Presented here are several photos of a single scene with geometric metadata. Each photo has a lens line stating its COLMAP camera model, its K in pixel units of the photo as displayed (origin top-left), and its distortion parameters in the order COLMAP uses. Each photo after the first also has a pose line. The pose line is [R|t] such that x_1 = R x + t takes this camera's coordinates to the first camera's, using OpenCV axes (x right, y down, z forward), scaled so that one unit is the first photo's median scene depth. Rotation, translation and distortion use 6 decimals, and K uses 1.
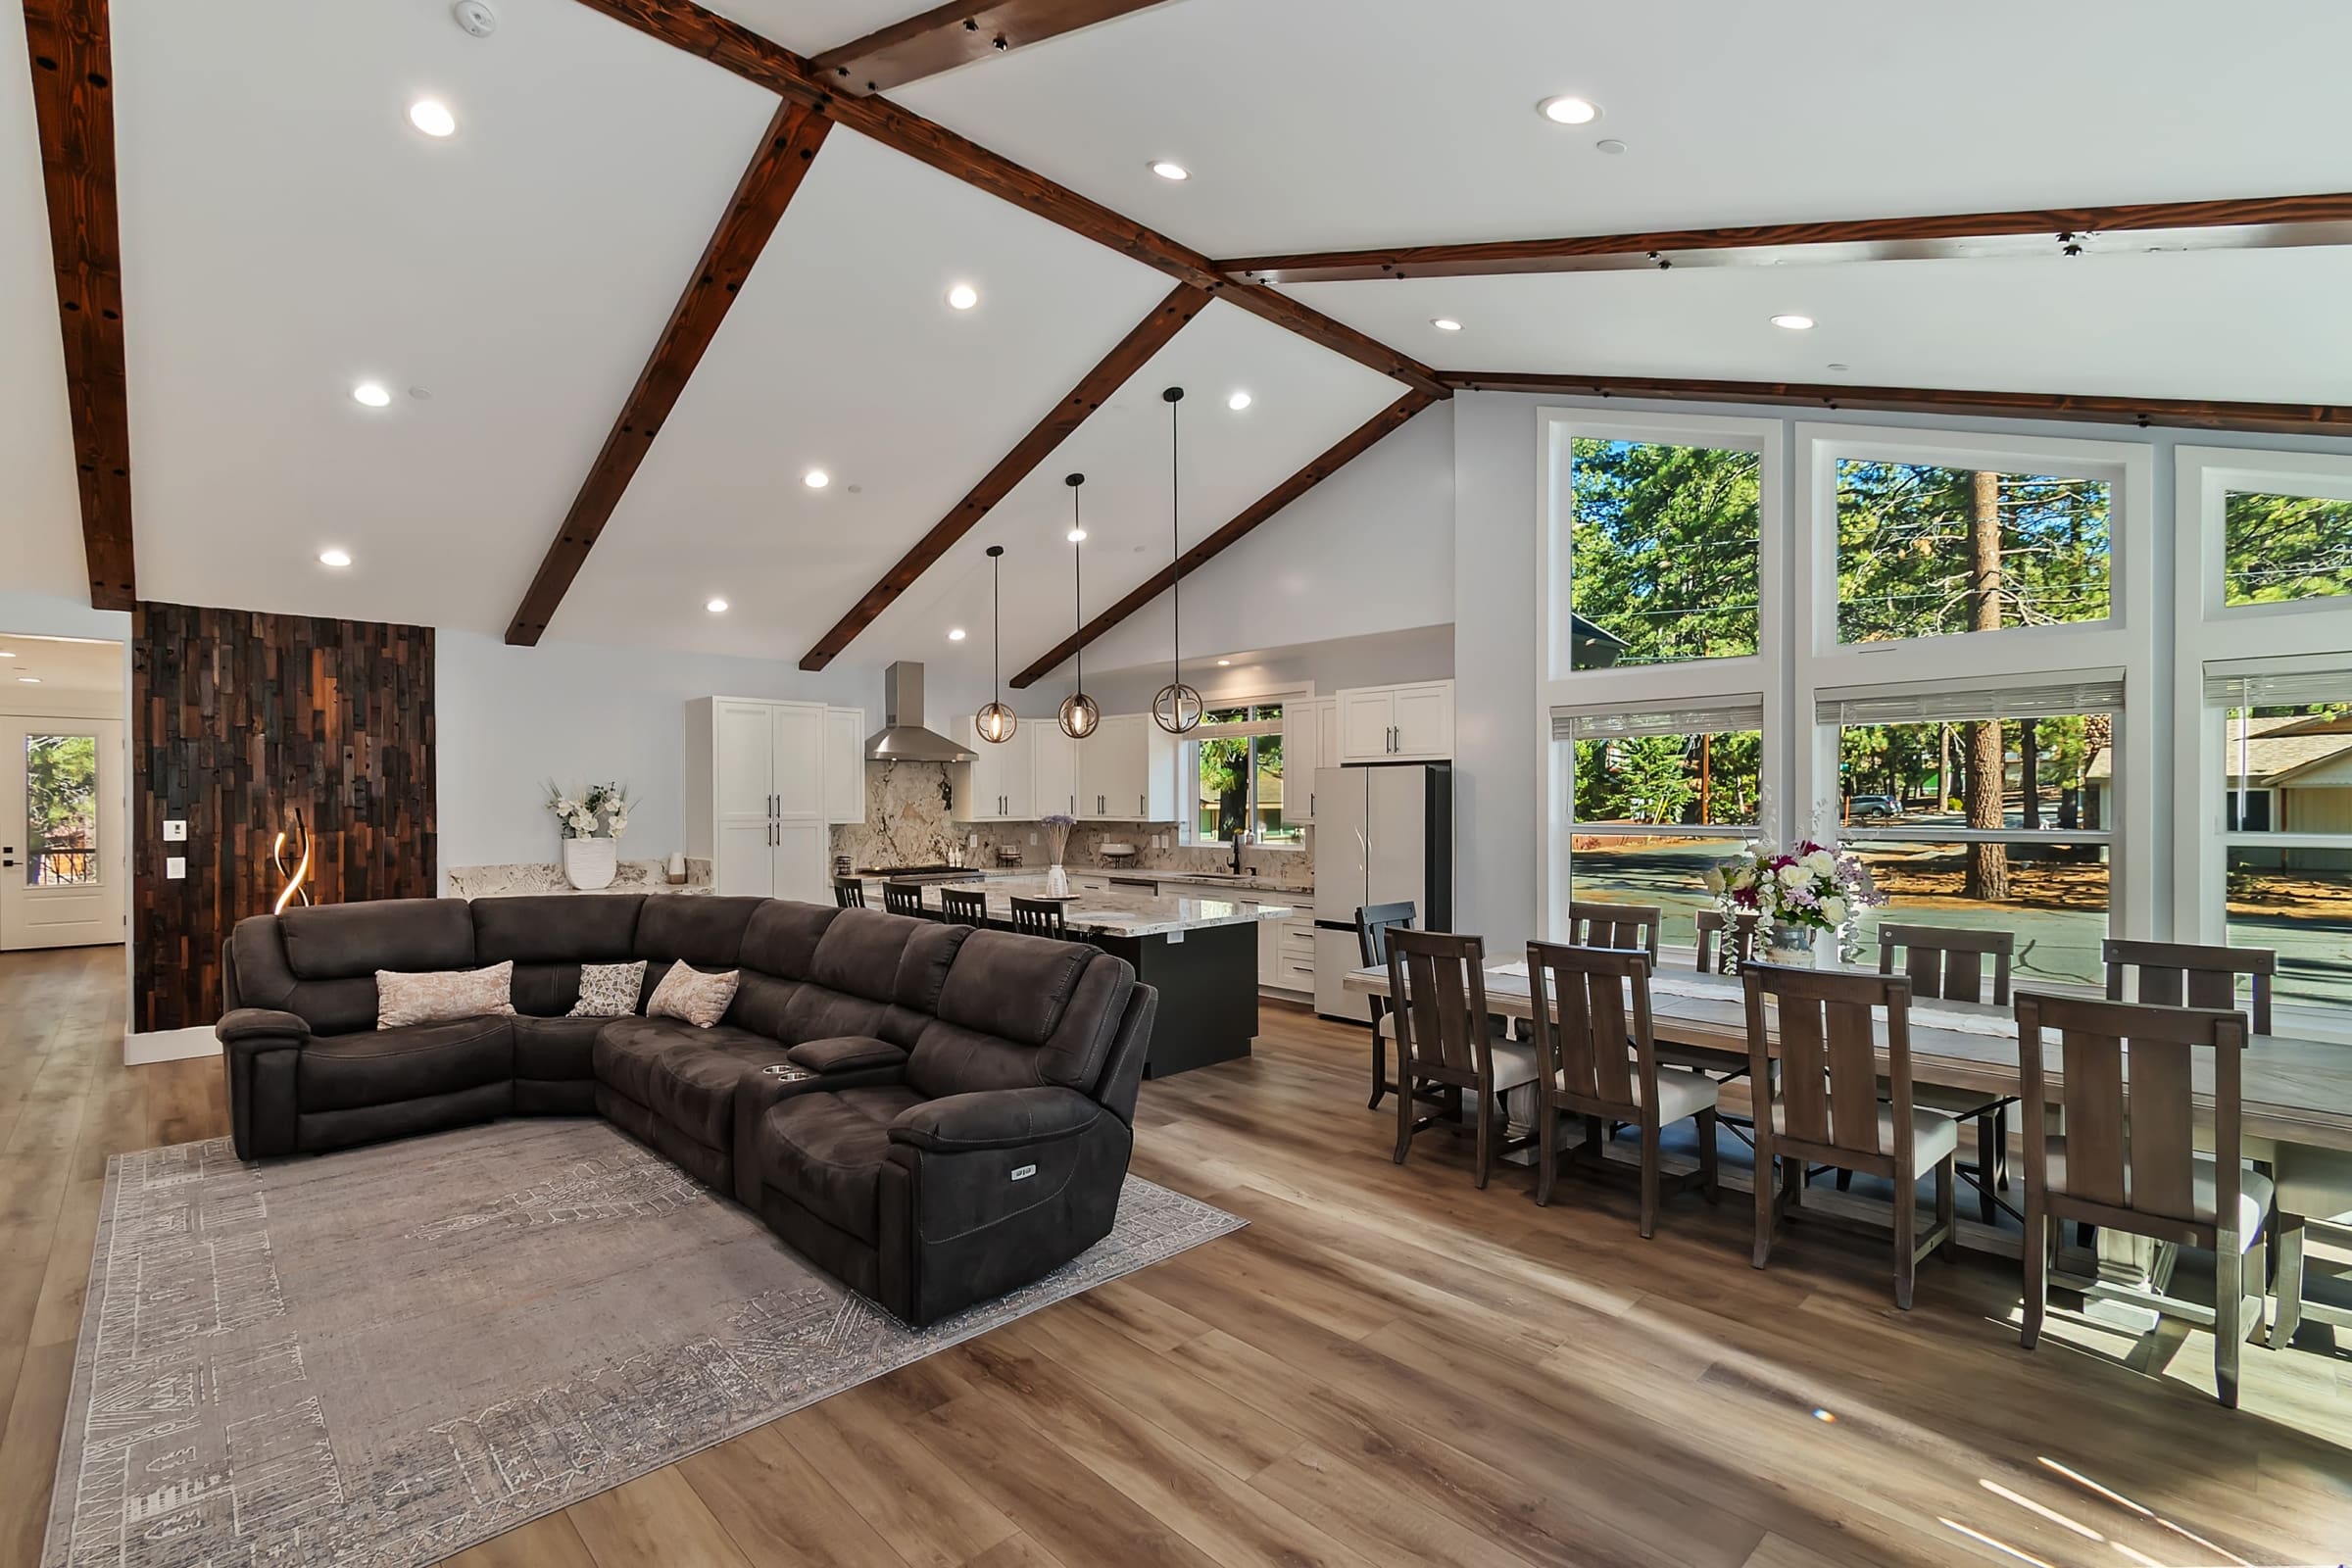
lens RADIAL K [[1061.6, 0, 1165.2], [0, 1061.6, 803.6], [0, 0, 1]] dist [0.010233, -0.000514]
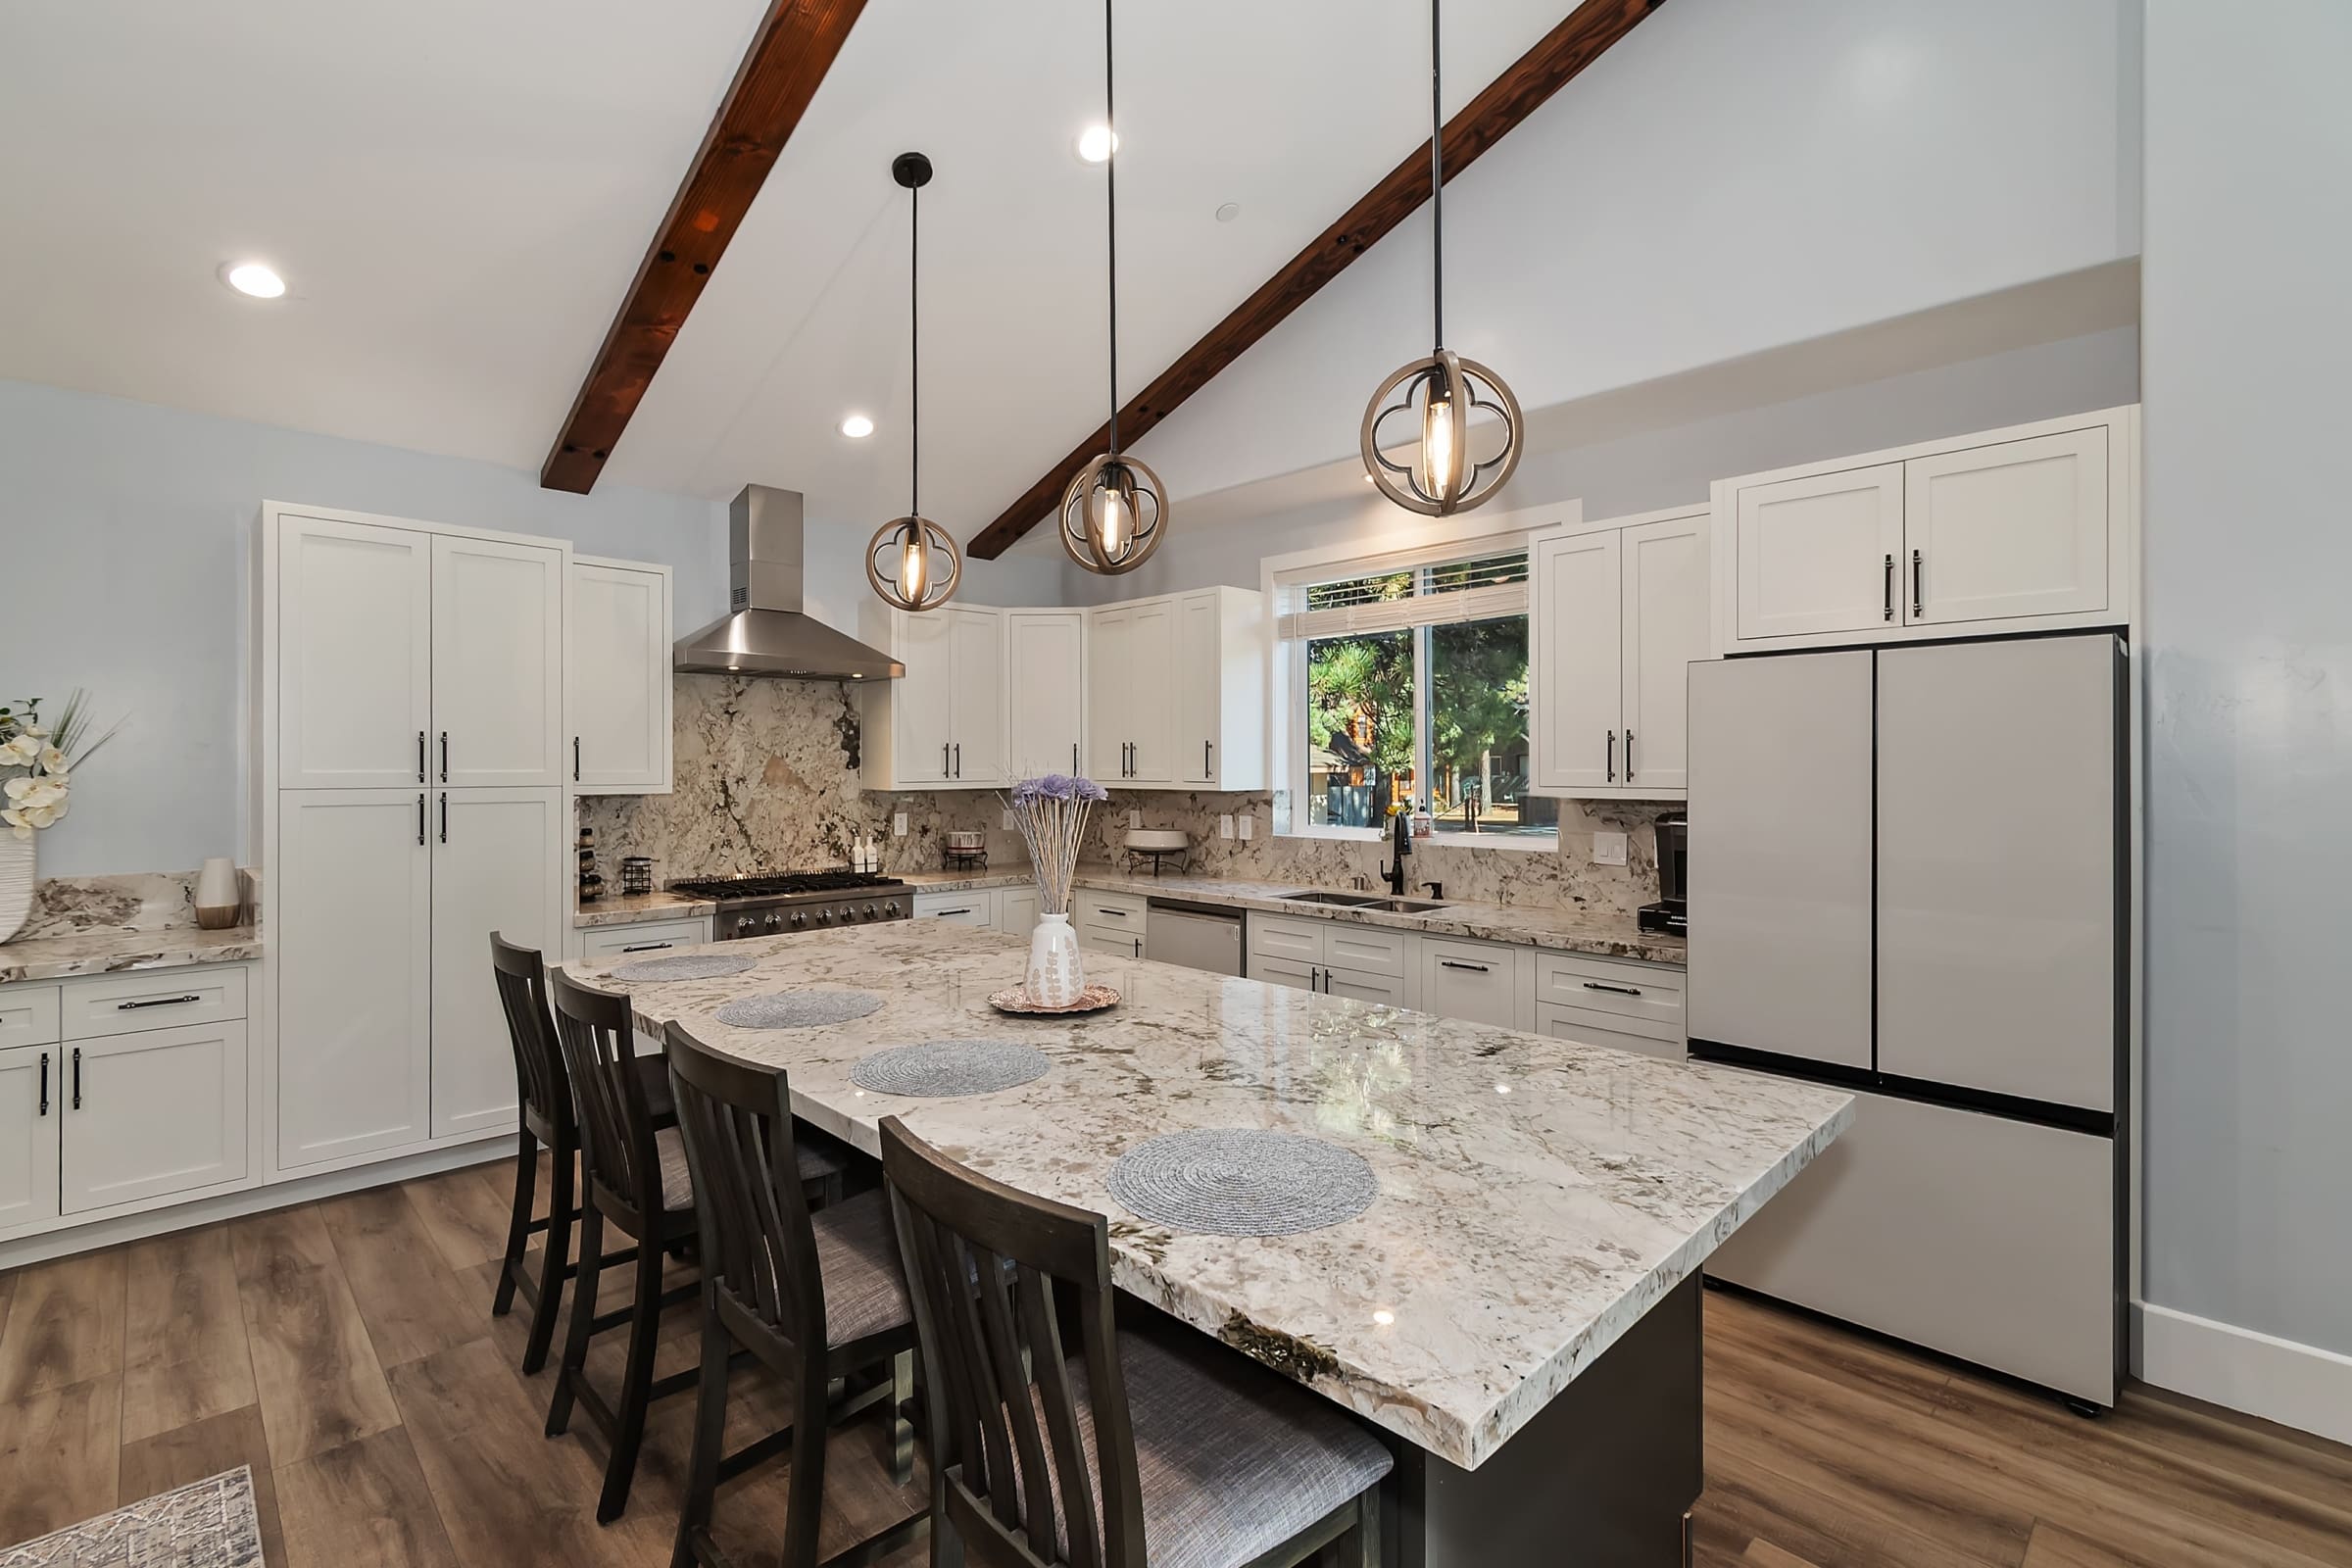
lens RADIAL K [[1060.7, 0, 1146.0], [0, 1060.7, 779.8], [0, 0, 1]] dist [0.000968, 0.000021]
pose [[0.999986, 0.002797, -0.004453, -0.050892], [-0.002753, 0.999948, 0.009816, 0.006315], [0.004480, -0.009803, 0.999942, 0.466724]]
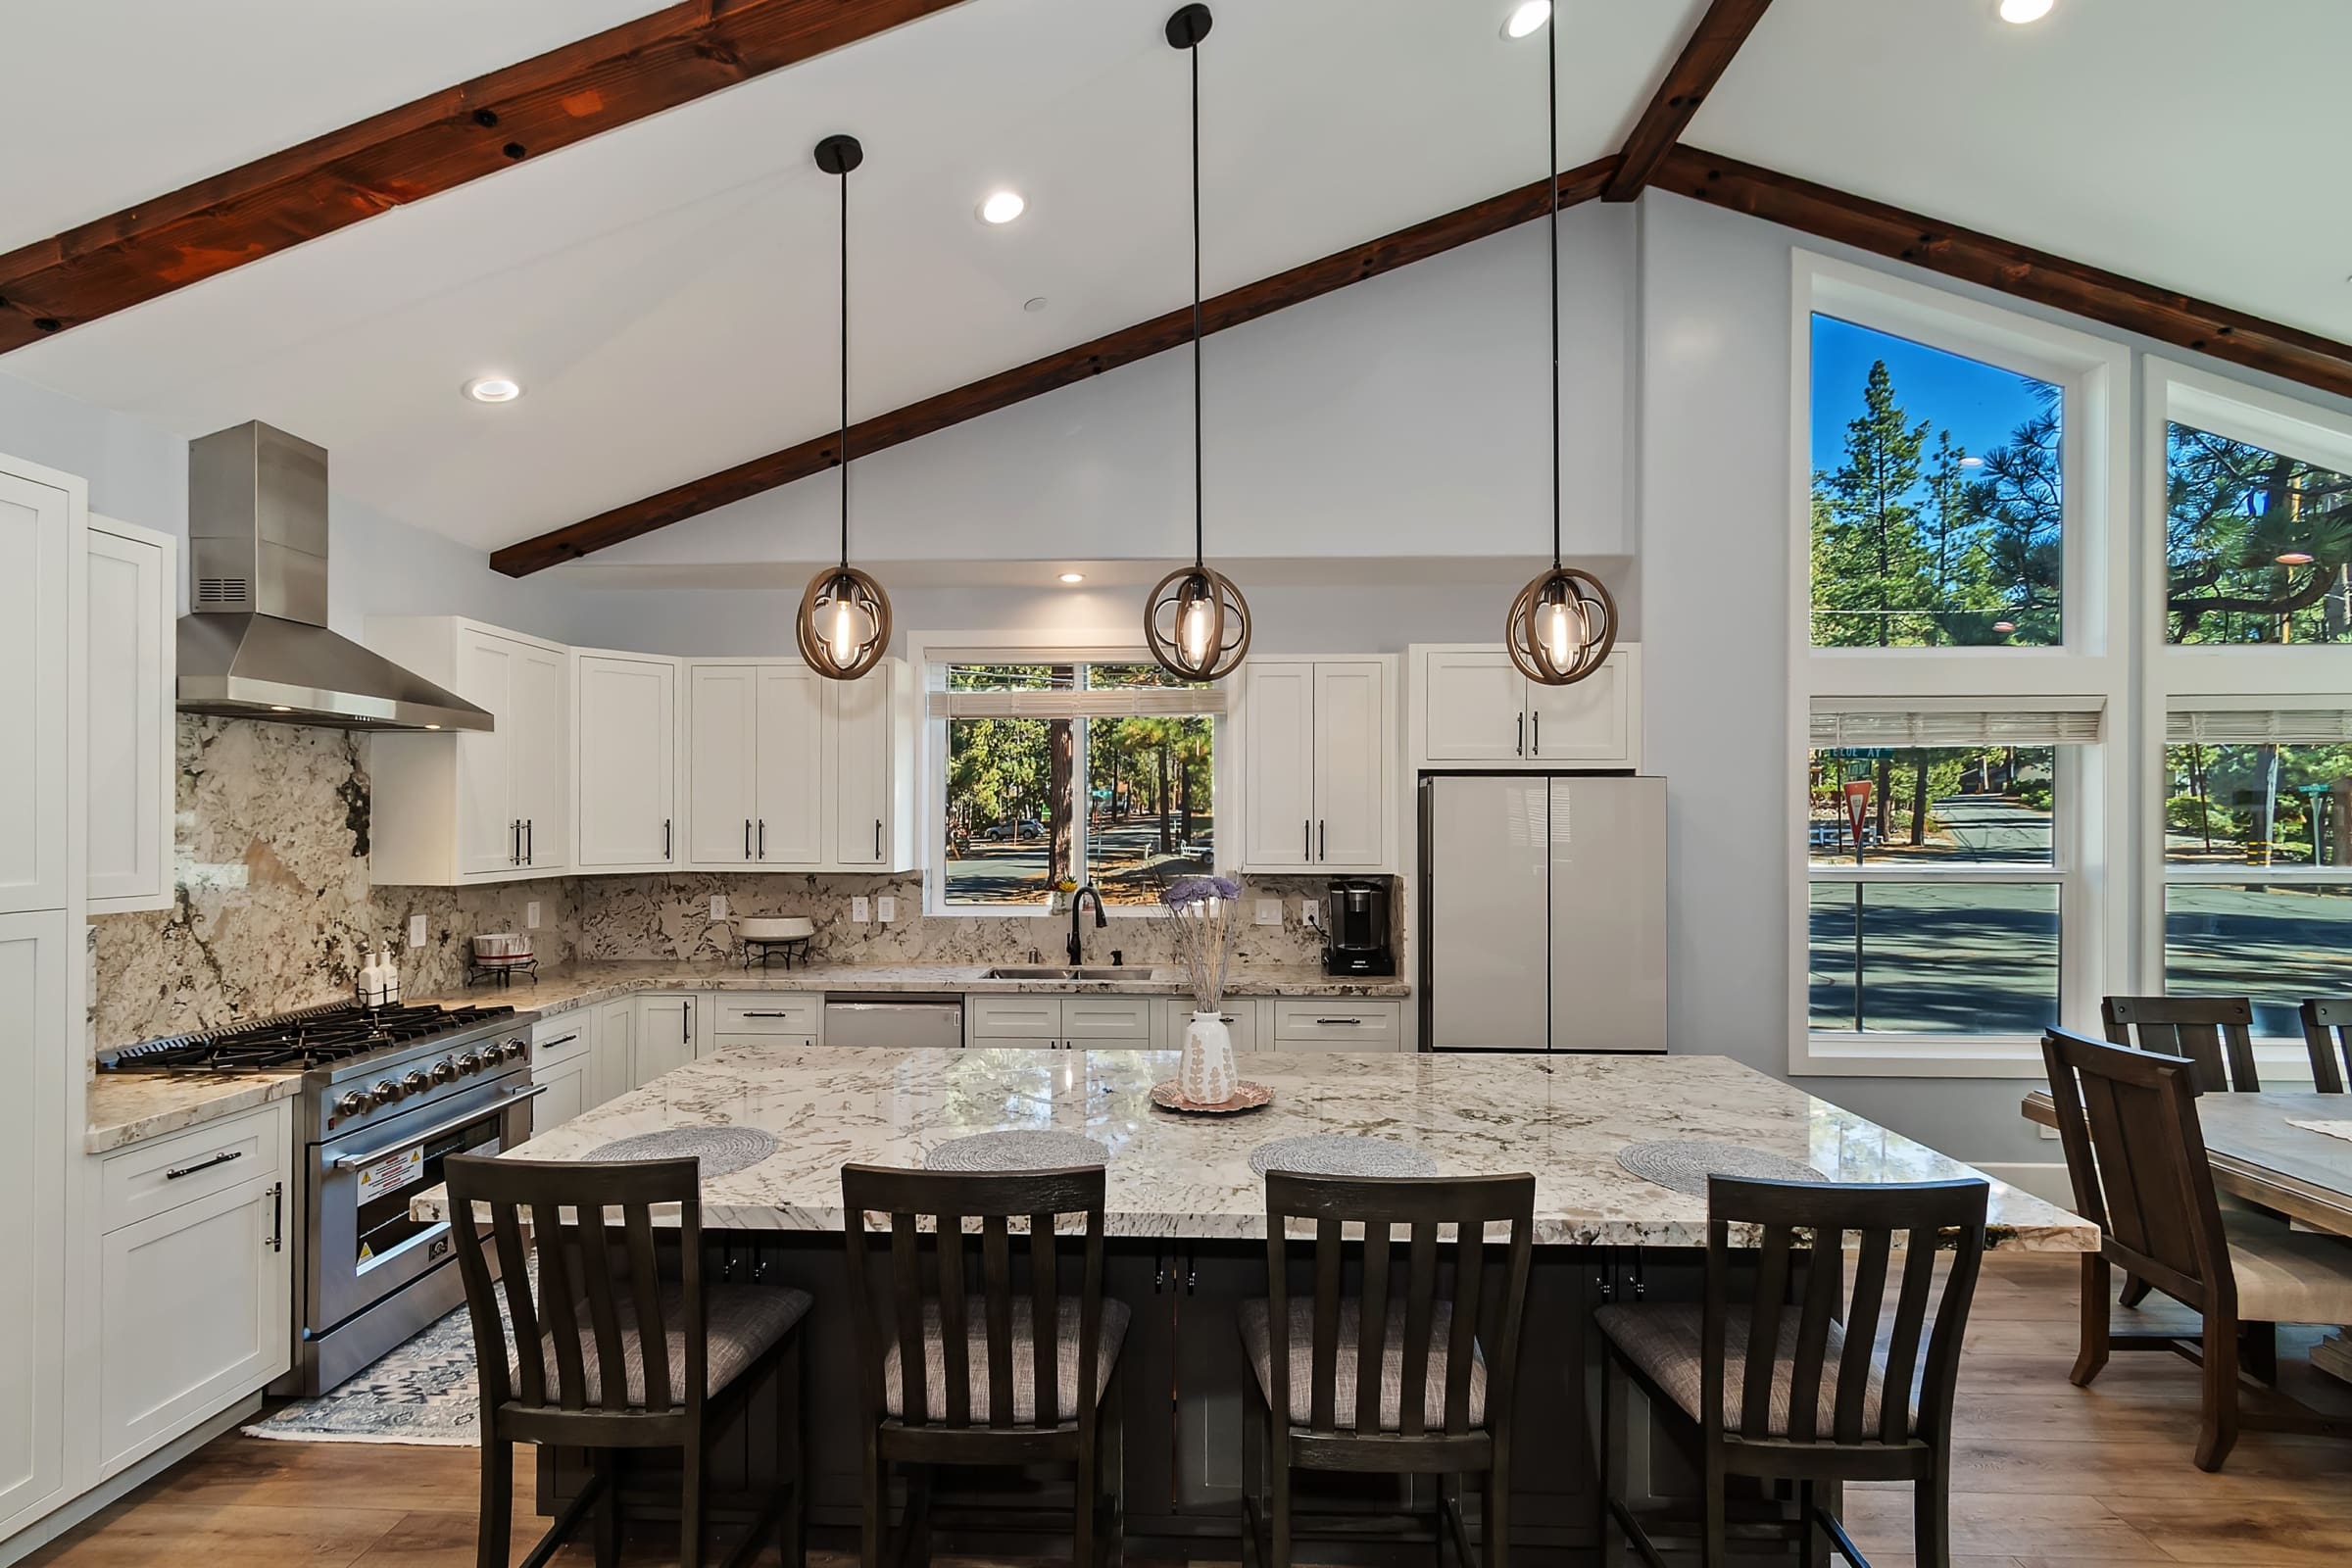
lens RADIAL K [[1071.6, 0, 1168.1], [0, 1071.6, 826.0], [0, 0, 1]] dist [0.004762, 0.000469]
pose [[0.718846, 0.001381, 0.695168, -0.276838], [-0.001900, 0.999998, -0.000021, -0.005437], [-0.695166, -0.001306, 0.718848, 0.541591]]
